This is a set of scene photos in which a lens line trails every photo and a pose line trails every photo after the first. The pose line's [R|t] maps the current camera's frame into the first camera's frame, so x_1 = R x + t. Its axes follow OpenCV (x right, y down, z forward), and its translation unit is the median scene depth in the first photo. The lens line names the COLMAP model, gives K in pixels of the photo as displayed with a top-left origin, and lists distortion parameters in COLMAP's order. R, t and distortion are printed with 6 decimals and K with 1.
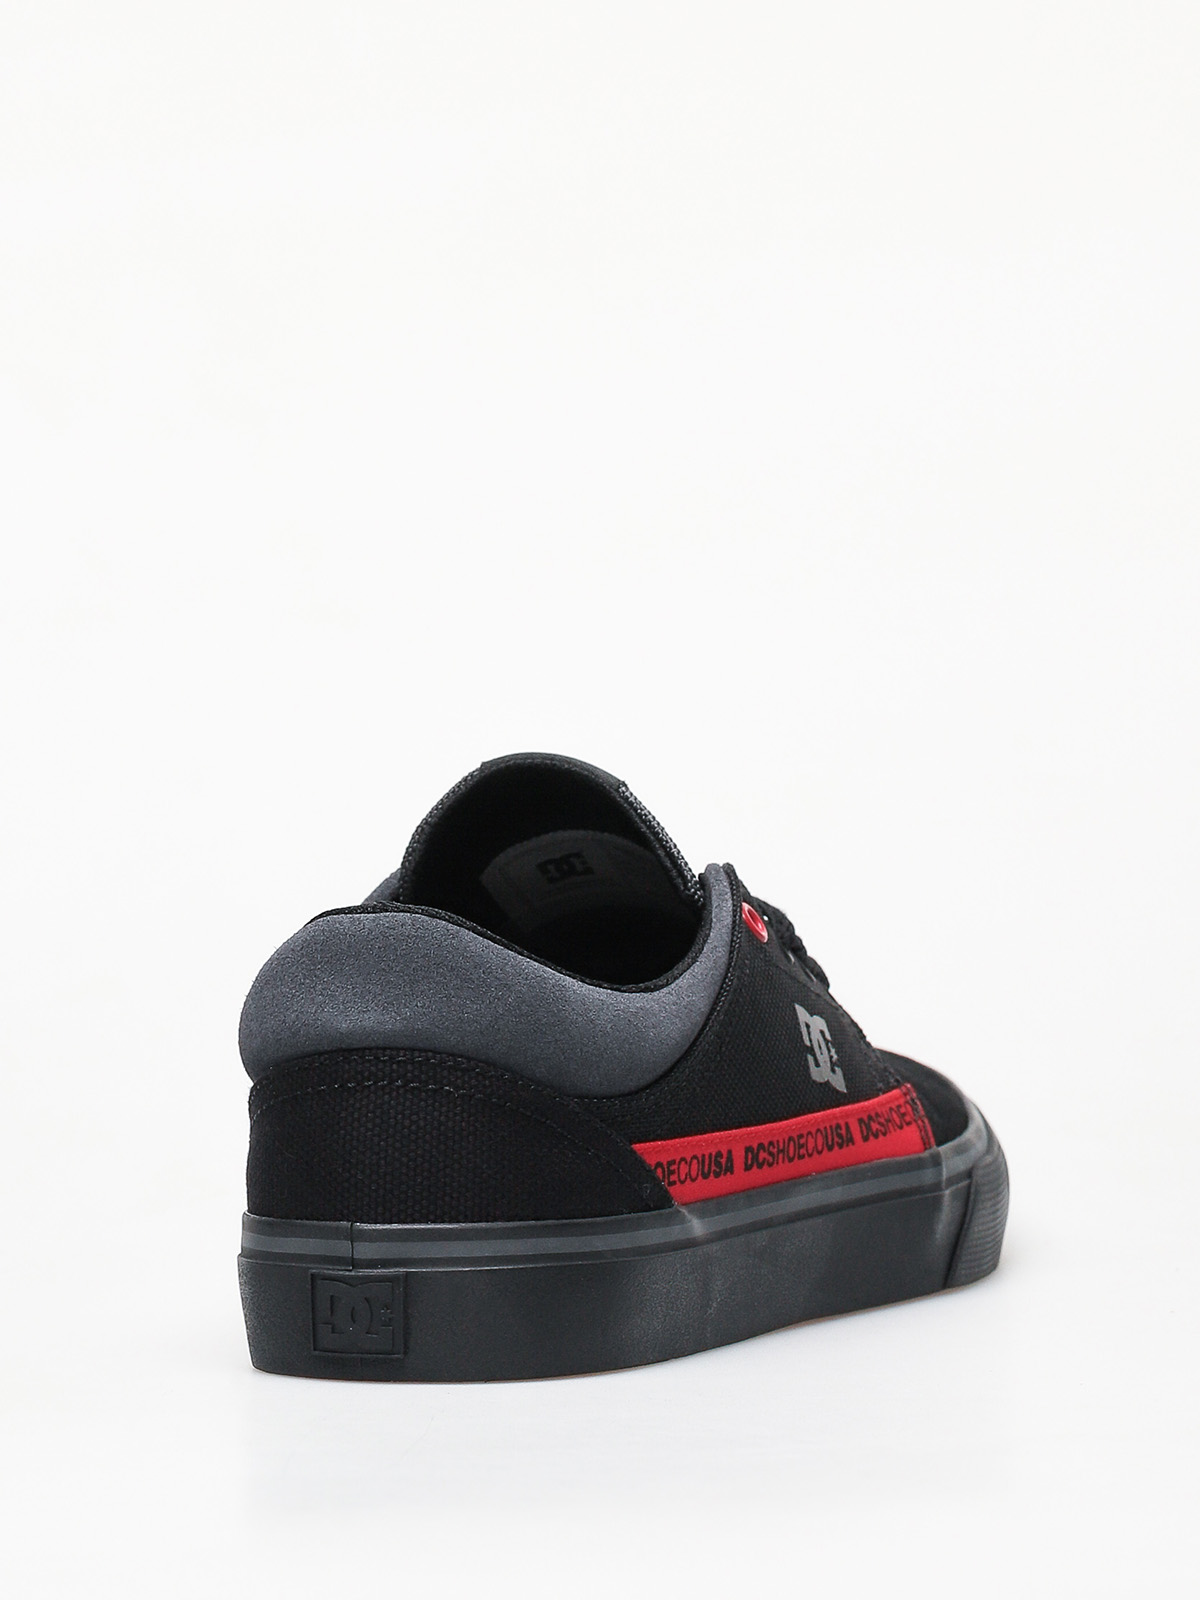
lens RADIAL K [[4502.6, 0, 600.0], [0, 4502.6, 800.0], [0, 0, 1]] dist [-0.162356, -0.336749]
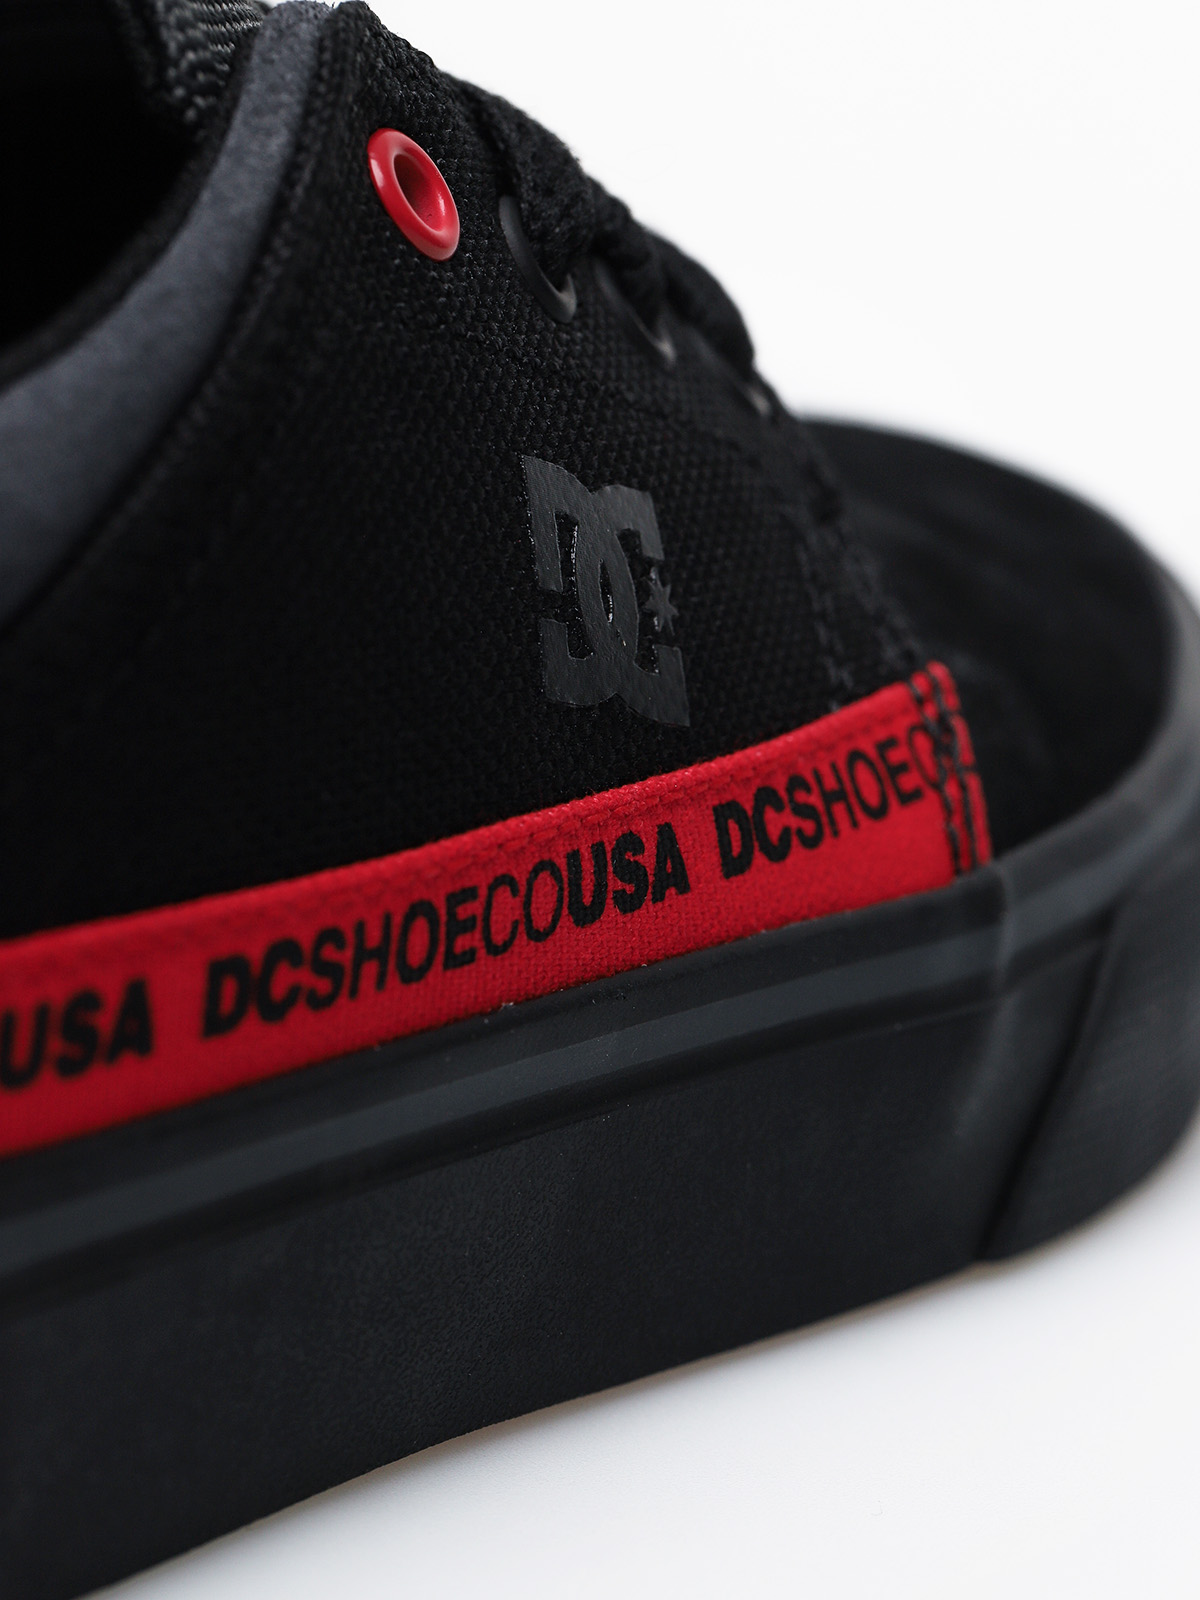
lens RADIAL K [[4502.6, 0, 600.0], [0, 4502.6, 800.0], [0, 0, 1]] dist [-0.162356, -0.336749]
pose [[0.986334, 0.090339, -0.137782, 0.094728], [-0.058637, 0.973994, 0.218854, -0.001581], [0.153970, -0.207784, 0.965981, 0.679724]]
